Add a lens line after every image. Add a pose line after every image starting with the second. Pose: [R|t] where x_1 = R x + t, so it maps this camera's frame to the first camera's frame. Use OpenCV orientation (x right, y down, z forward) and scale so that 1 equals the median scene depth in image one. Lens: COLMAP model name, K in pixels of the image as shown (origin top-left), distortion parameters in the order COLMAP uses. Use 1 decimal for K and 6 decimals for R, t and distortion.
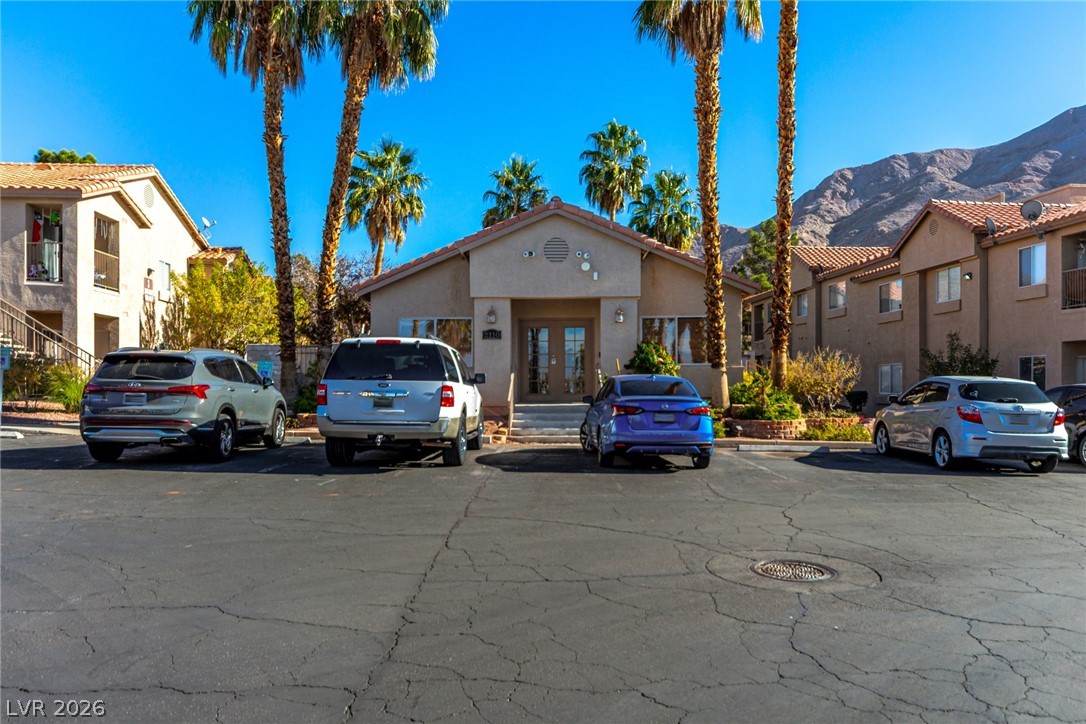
lens RADIAL K [[522.7, 0, 543.0], [0, 522.7, 362.0], [0, 0, 1]] dist [-0.000468, -0.000058]
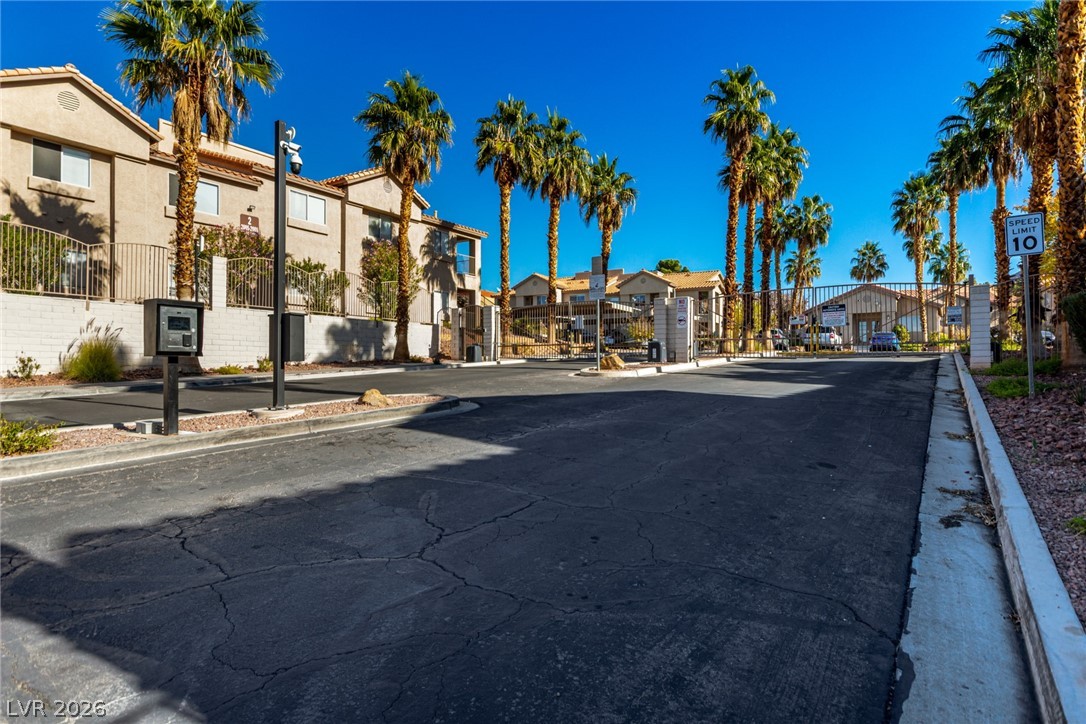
lens RADIAL K [[594.9, 0, 543.0], [0, 594.9, 362.0], [0, 0, 1]] dist [0.000233, -0.000006]
pose [[0.806233, 0.000768, -0.591598, 0.350617], [-0.007195, 0.999938, -0.008507, 0.140873], [0.591554, 0.011115, 0.806189, -1.918715]]
